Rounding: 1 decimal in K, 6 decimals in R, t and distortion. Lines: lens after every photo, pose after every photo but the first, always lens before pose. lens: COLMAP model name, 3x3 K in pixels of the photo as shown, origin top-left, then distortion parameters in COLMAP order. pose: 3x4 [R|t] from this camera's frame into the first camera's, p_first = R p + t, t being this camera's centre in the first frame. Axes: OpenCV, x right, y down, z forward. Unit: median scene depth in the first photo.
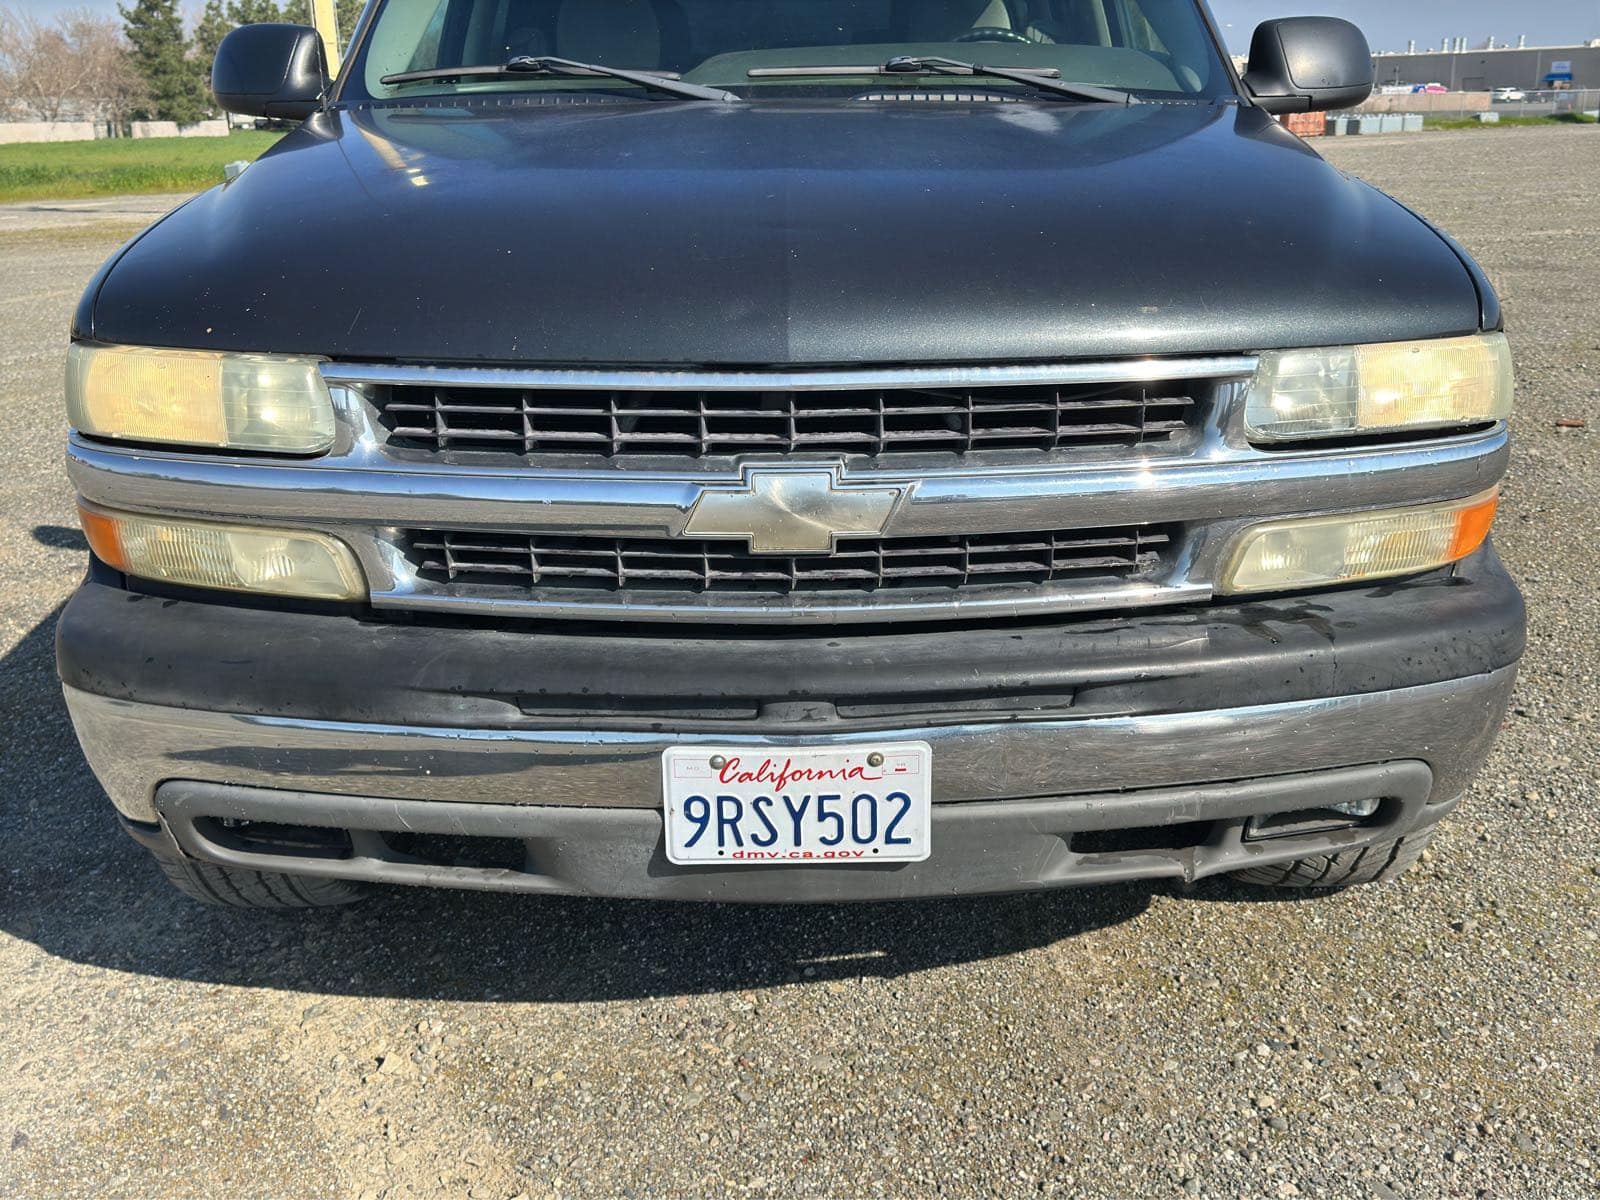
lens RADIAL K [[1587.9, 0, 806.9], [0, 1587.9, 586.1], [0, 0, 1]] dist [0.156744, -0.309427]
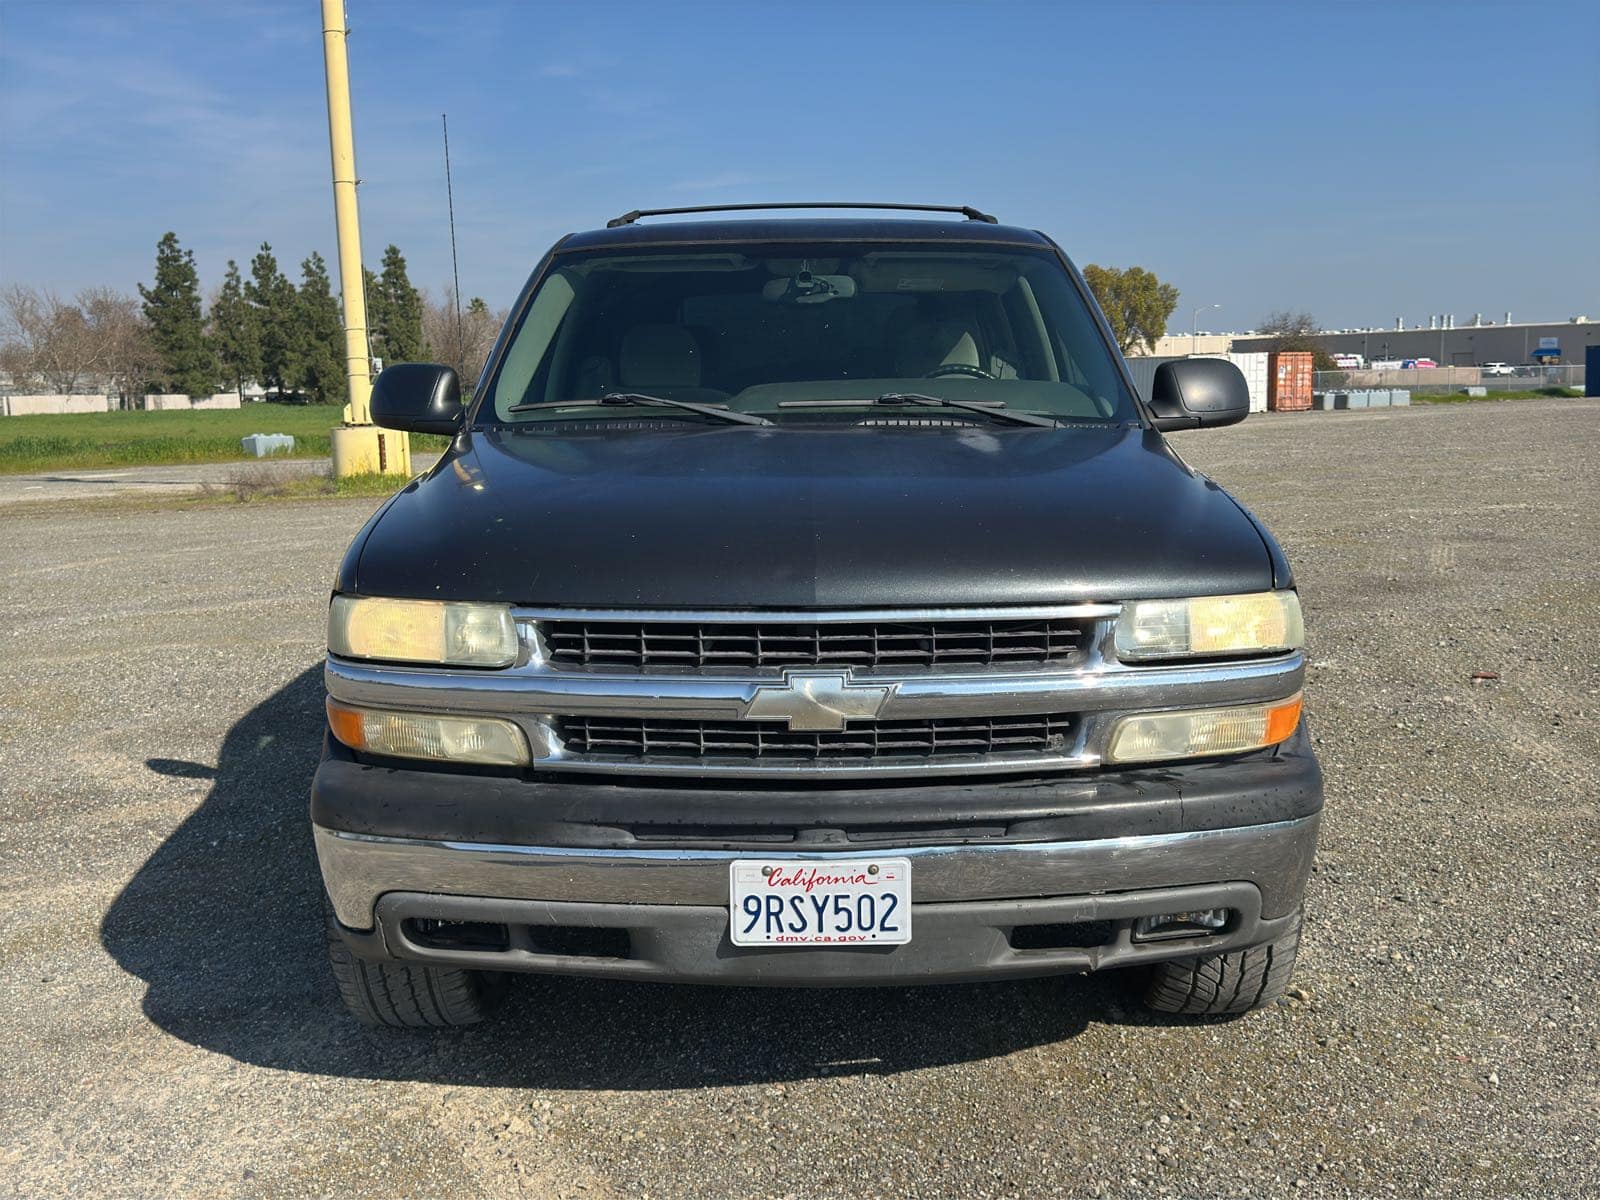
lens RADIAL K [[1623.7, 0, 796.5], [0, 1623.7, 582.0], [0, 0, 1]] dist [0.161222, -0.320363]
pose [[0.999980, 0.001430, -0.006090, -0.015865], [-0.002418, 0.986228, -0.165372, 0.077065], [0.005769, 0.165384, 0.986212, -0.440100]]
